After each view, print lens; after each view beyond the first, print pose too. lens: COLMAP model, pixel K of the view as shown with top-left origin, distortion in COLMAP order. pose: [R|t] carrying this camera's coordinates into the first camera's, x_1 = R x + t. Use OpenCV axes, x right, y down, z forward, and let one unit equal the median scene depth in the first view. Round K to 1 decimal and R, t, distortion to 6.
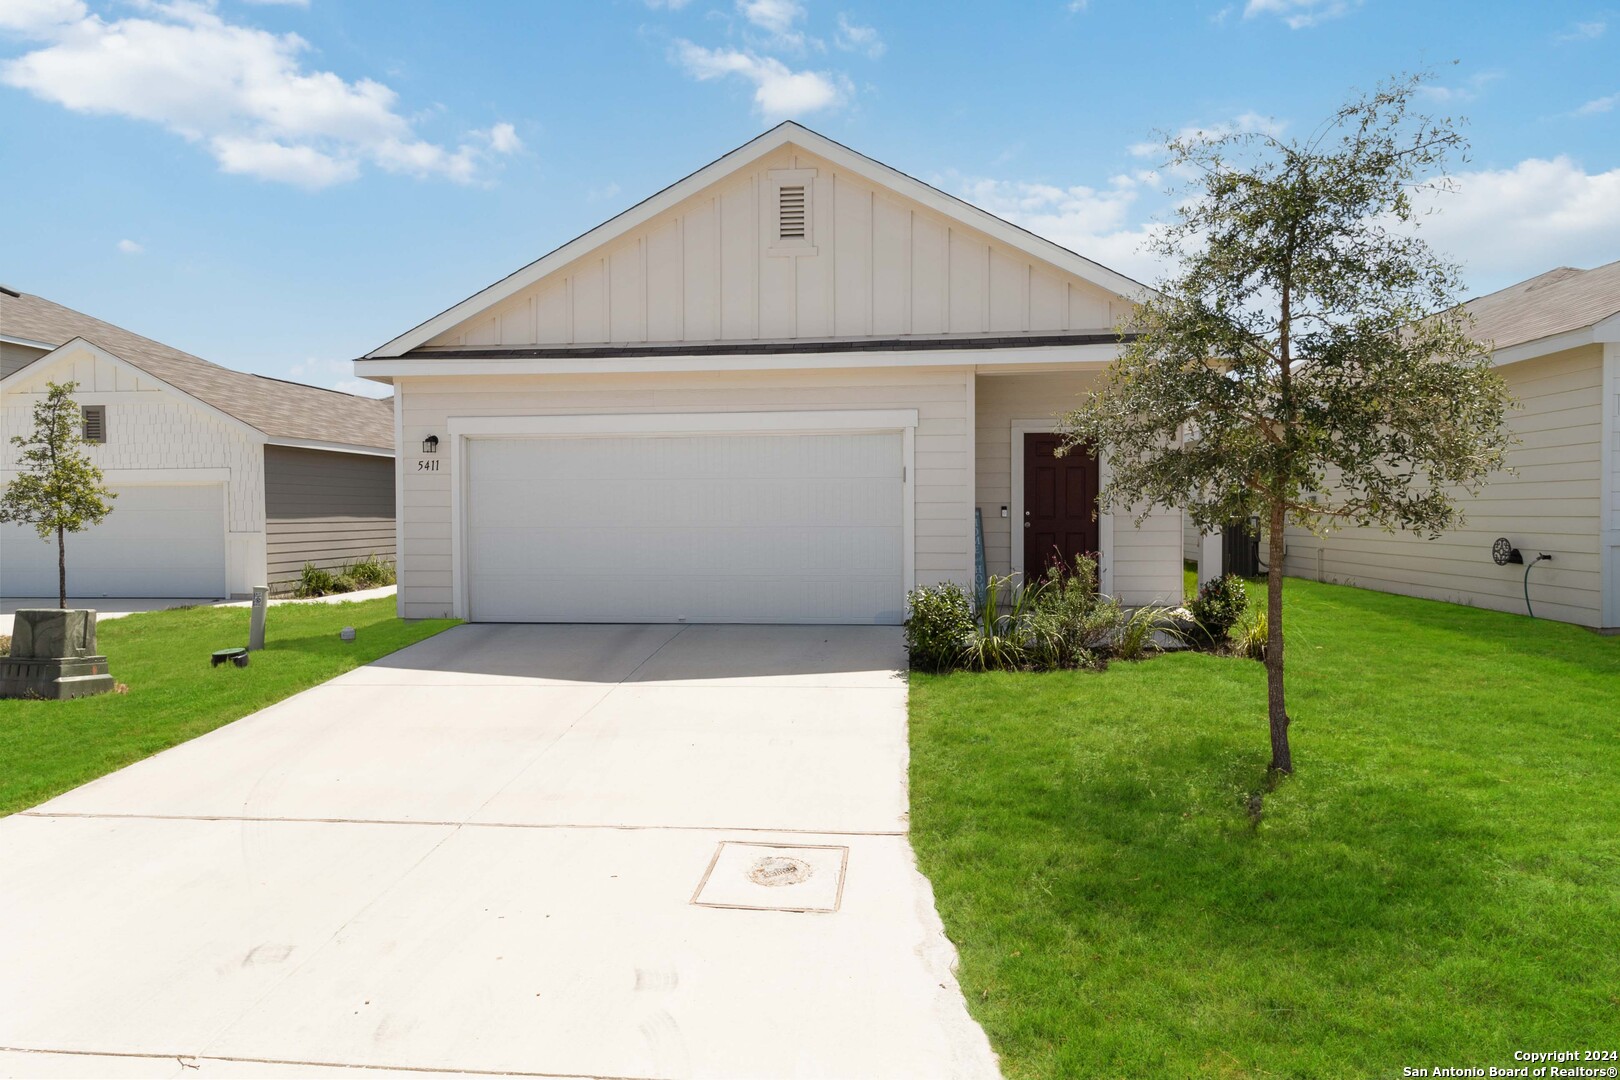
lens RADIAL K [[938.2, 0, 810.0], [0, 938.2, 540.0], [0, 0, 1]] dist [0.000211, 0.000345]
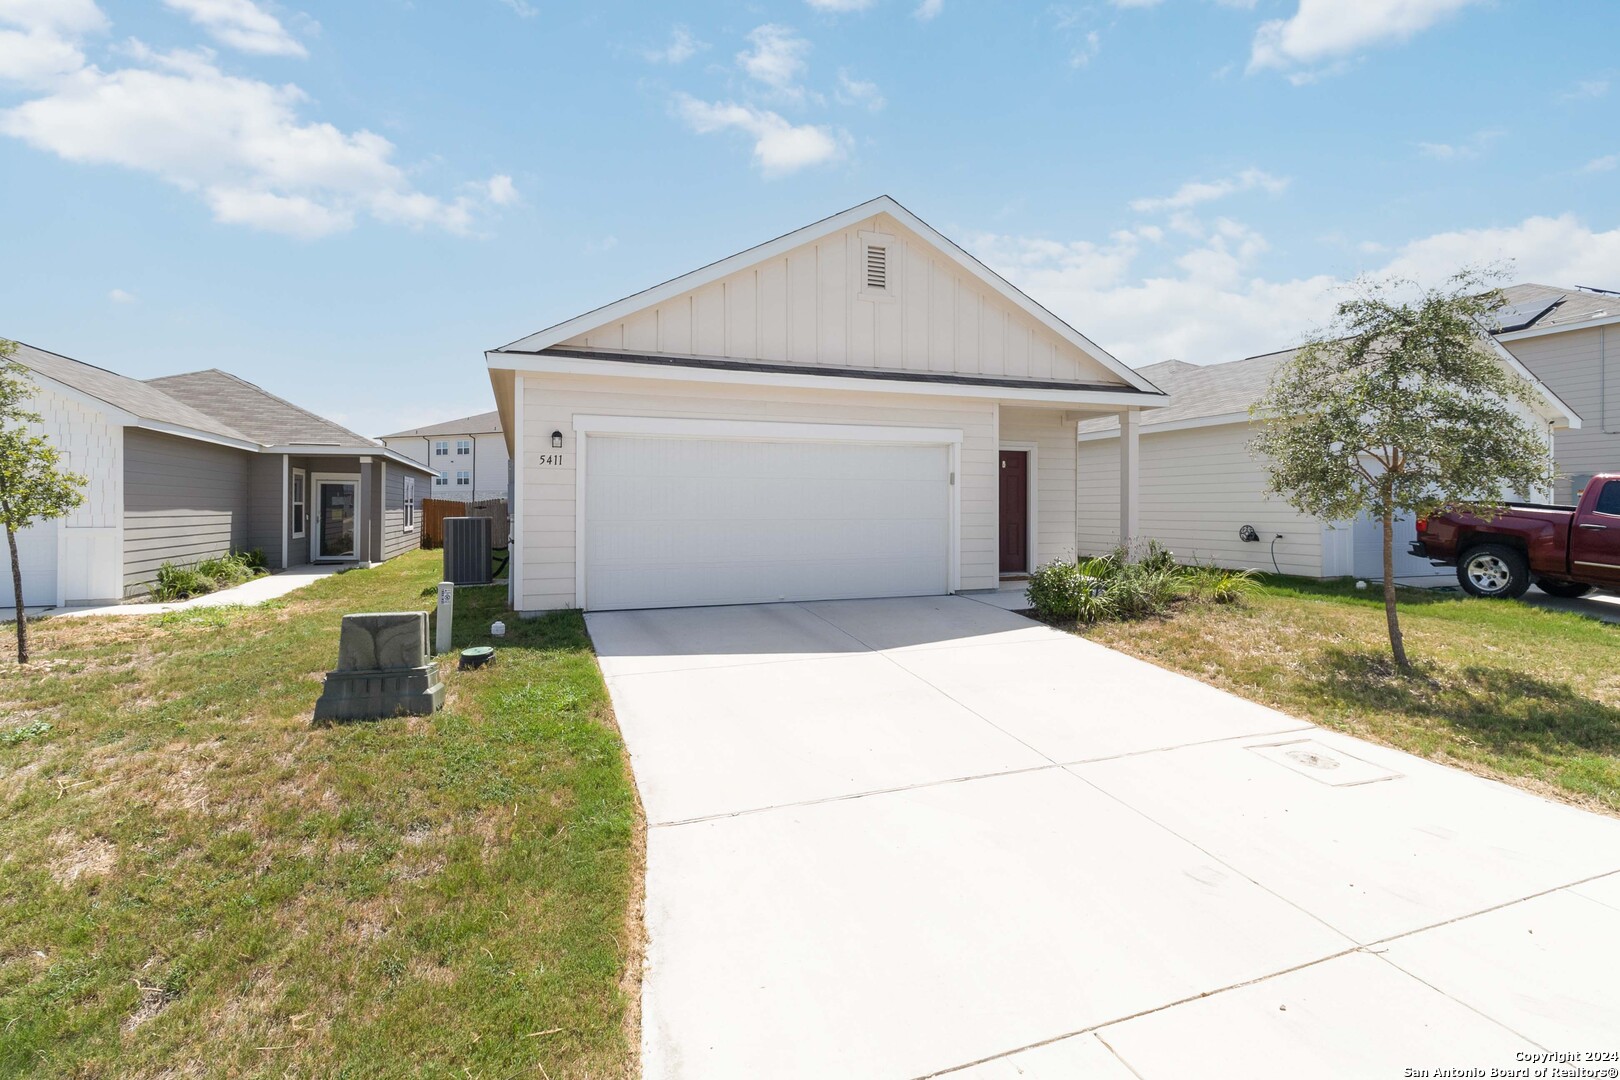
lens RADIAL K [[775.6, 0, 811.3], [0, 775.6, 509.7], [0, 0, 1]] dist [0.001597, 0.000996]
pose [[0.896596, 0.003891, 0.442833, -0.542490], [0.008512, 0.999625, -0.026017, -0.000500], [-0.442769, 0.027096, 0.896226, 0.119985]]
